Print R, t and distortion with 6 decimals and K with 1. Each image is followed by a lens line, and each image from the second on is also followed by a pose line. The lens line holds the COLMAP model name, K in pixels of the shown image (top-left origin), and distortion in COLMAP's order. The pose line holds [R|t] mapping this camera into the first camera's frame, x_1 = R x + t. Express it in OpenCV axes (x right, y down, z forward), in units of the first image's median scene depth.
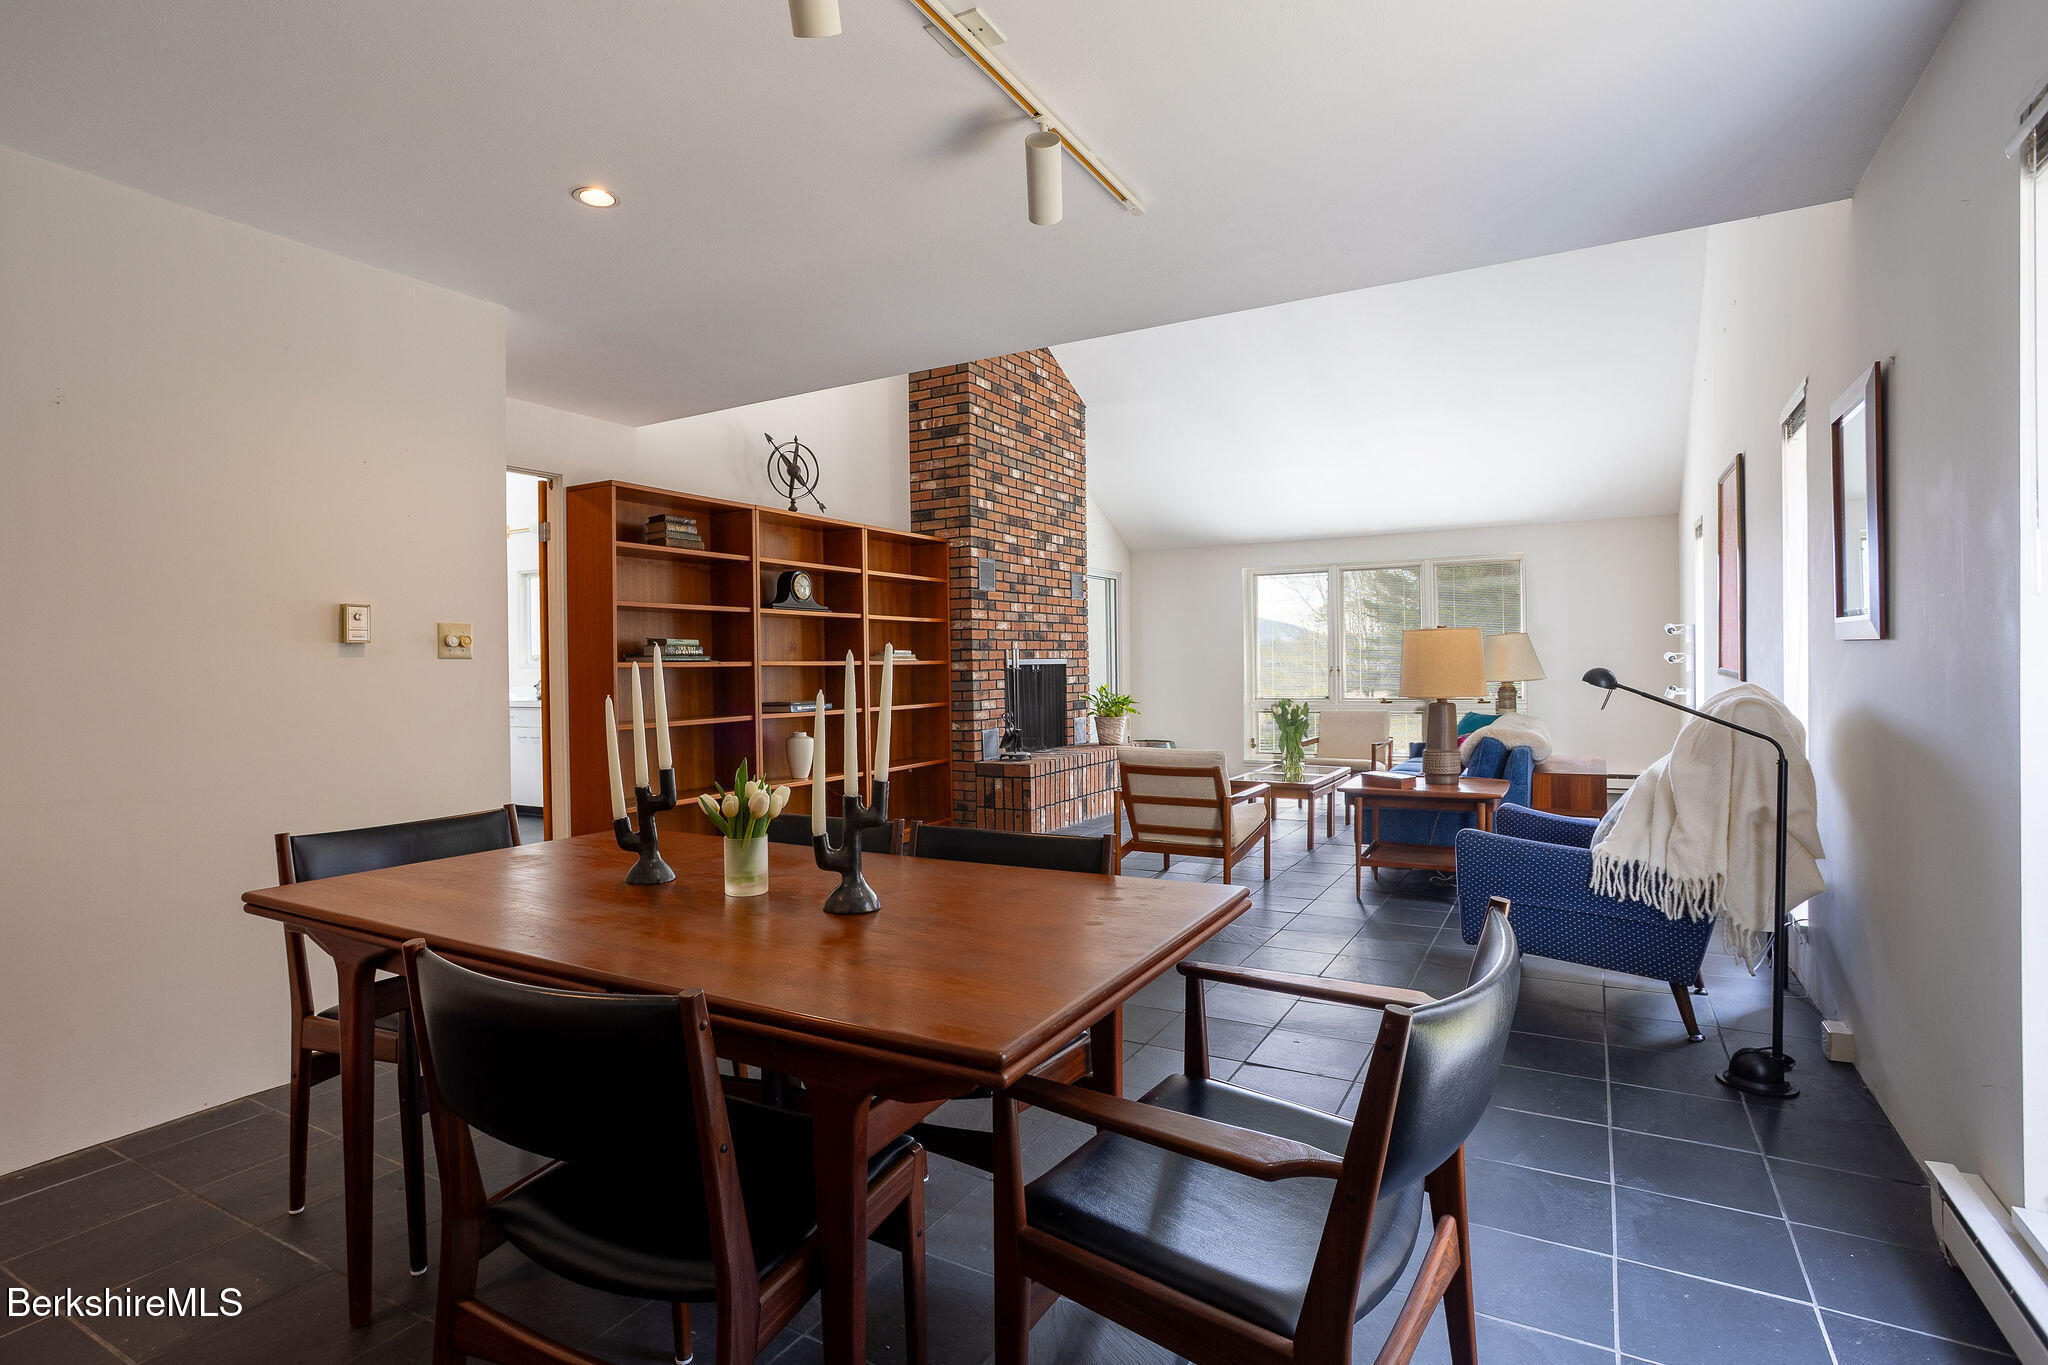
lens RADIAL K [[992.1, 0, 1019.2], [0, 992.1, 678.0], [0, 0, 1]] dist [-0.045366, 0.018039]
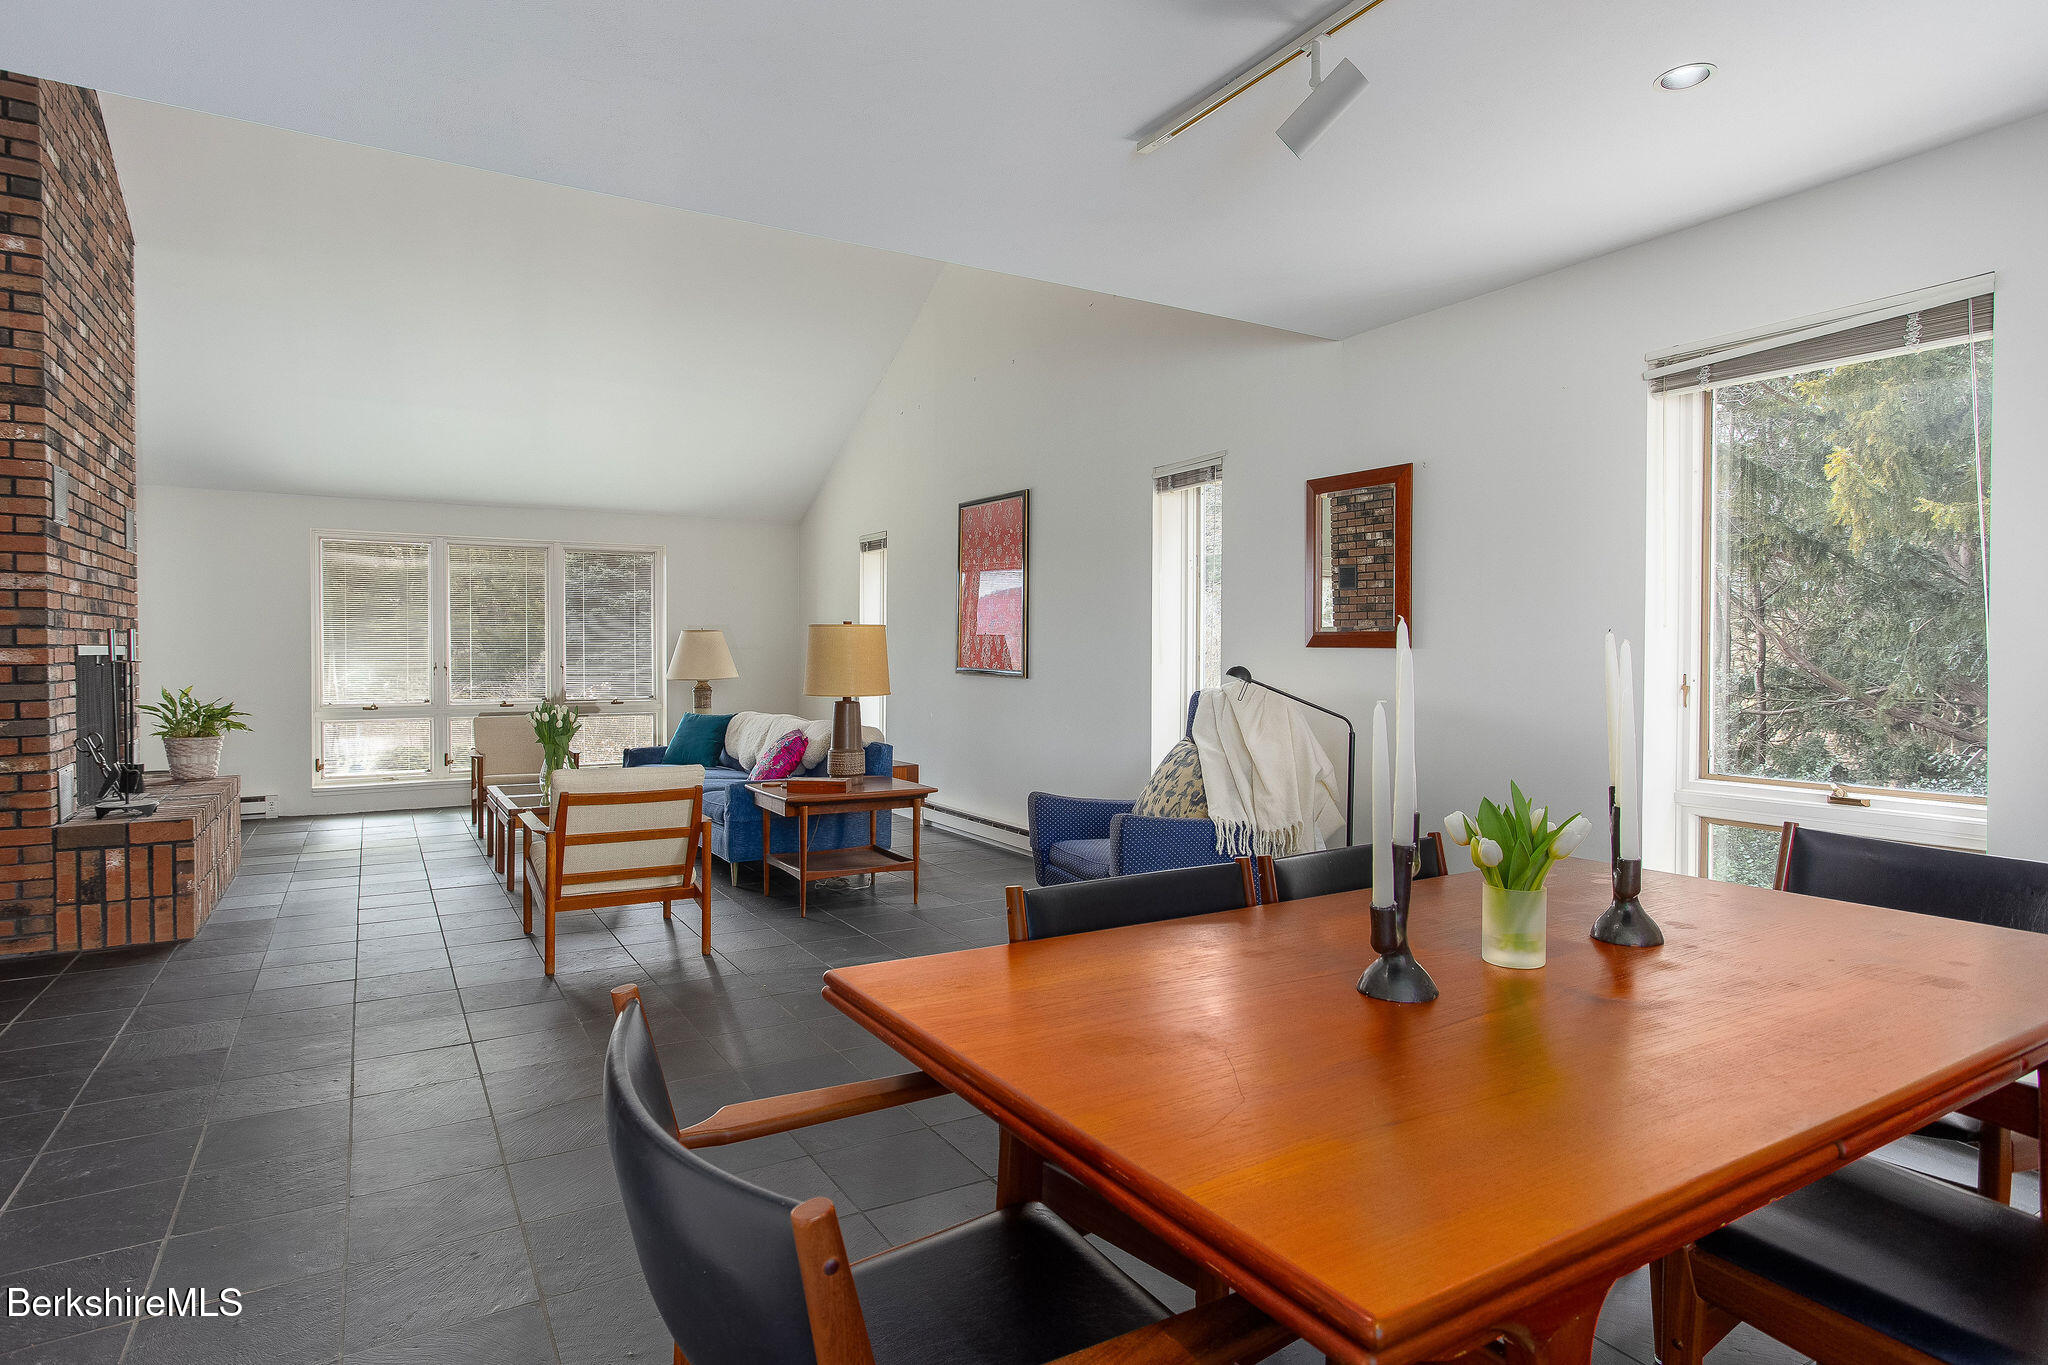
lens RADIAL K [[1079.4, 0, 1023.8], [0, 1079.4, 679.6], [0, 0, 1]] dist [0.003723, 0.002548]
pose [[0.535347, -0.003980, 0.844623, -0.270219], [0.002876, 0.999992, 0.002889, 0.001070], [-0.844628, 0.000883, 0.535354, 0.203149]]
